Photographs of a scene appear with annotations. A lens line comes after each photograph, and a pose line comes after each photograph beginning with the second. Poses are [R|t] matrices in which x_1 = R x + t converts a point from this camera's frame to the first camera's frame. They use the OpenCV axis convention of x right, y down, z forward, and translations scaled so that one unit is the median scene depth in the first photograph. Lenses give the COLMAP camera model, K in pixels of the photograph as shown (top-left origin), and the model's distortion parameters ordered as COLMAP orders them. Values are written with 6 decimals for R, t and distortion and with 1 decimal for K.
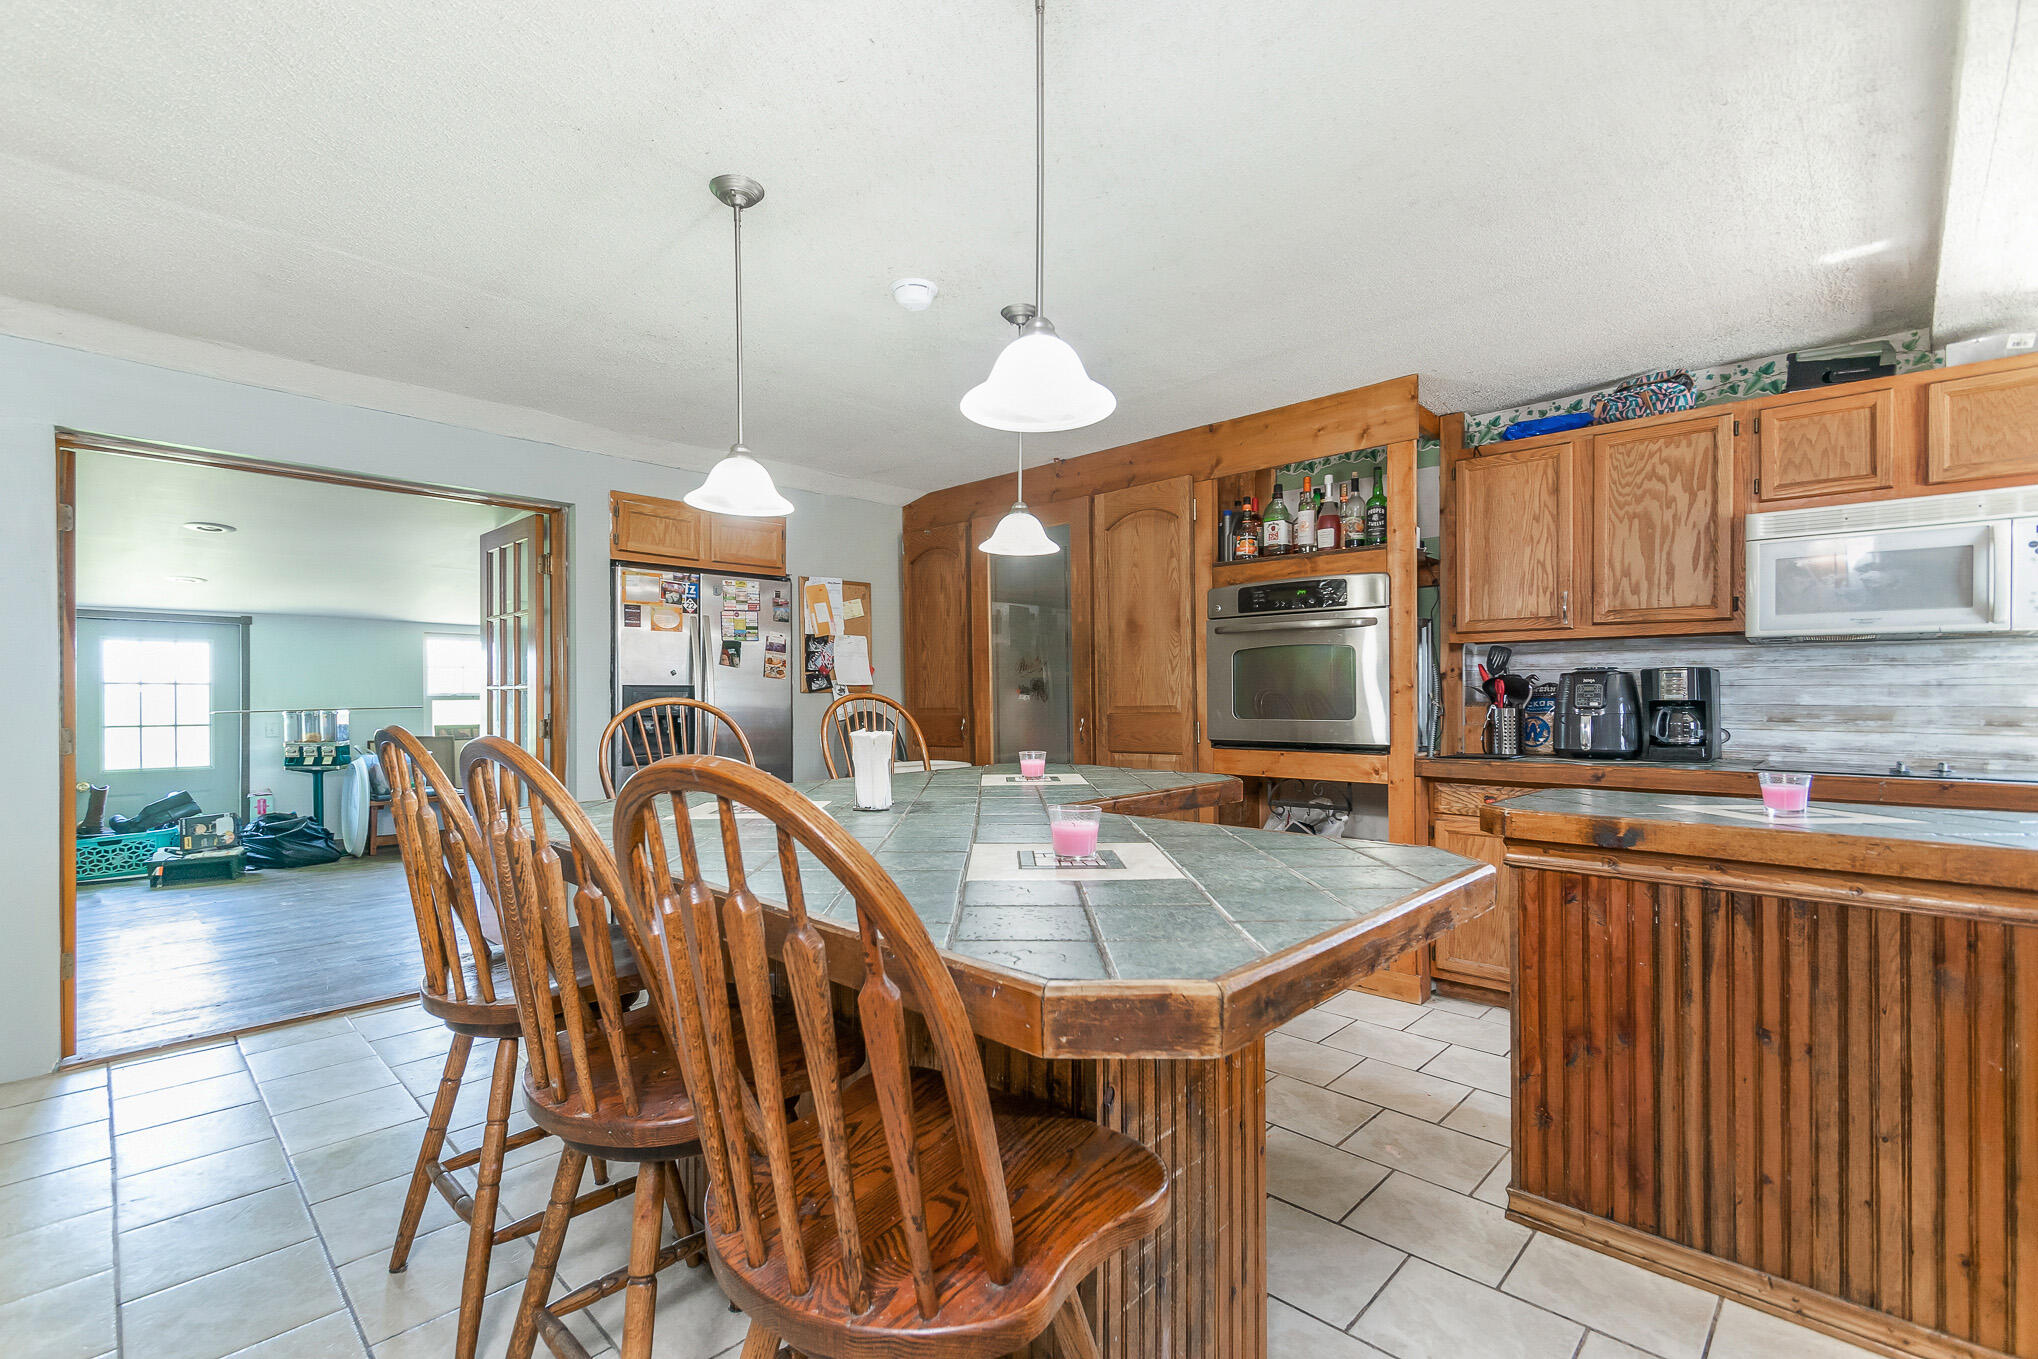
lens RADIAL K [[882.4, 0, 979.3], [0, 882.4, 702.0], [0, 0, 1]] dist [-0.001070, -0.001293]
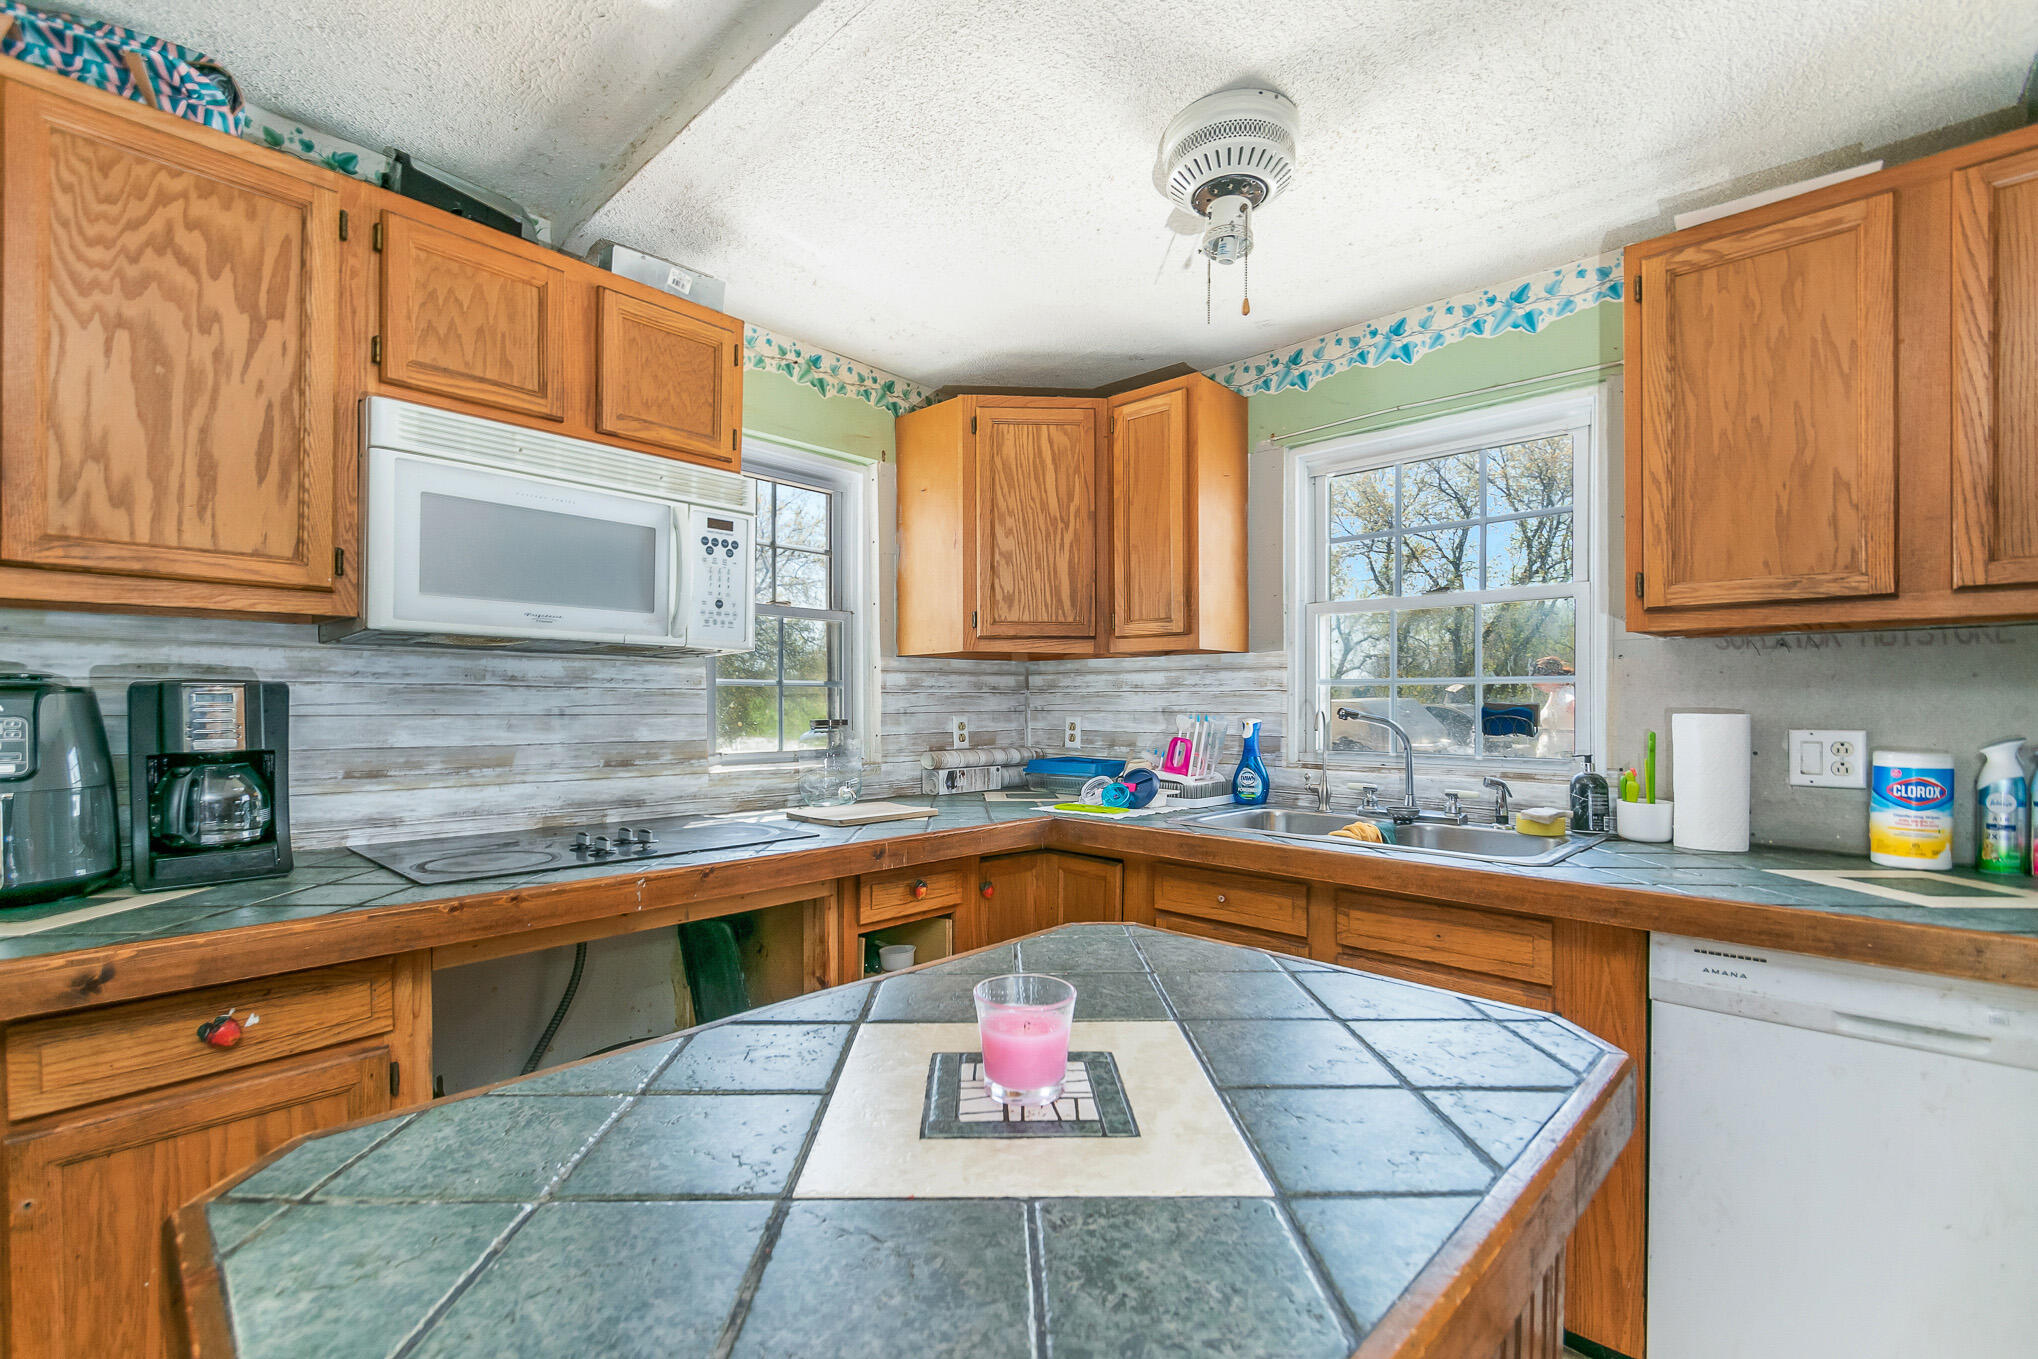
lens RADIAL K [[882.4, 0, 979.3], [0, 882.4, 702.0], [0, 0, 1]] dist [-0.001070, -0.001293]
pose [[-0.027117, -0.003036, 0.999628, 0.316448], [0.004654, 0.999984, 0.003163, -0.028235], [-0.999621, 0.004738, -0.027102, 0.615982]]
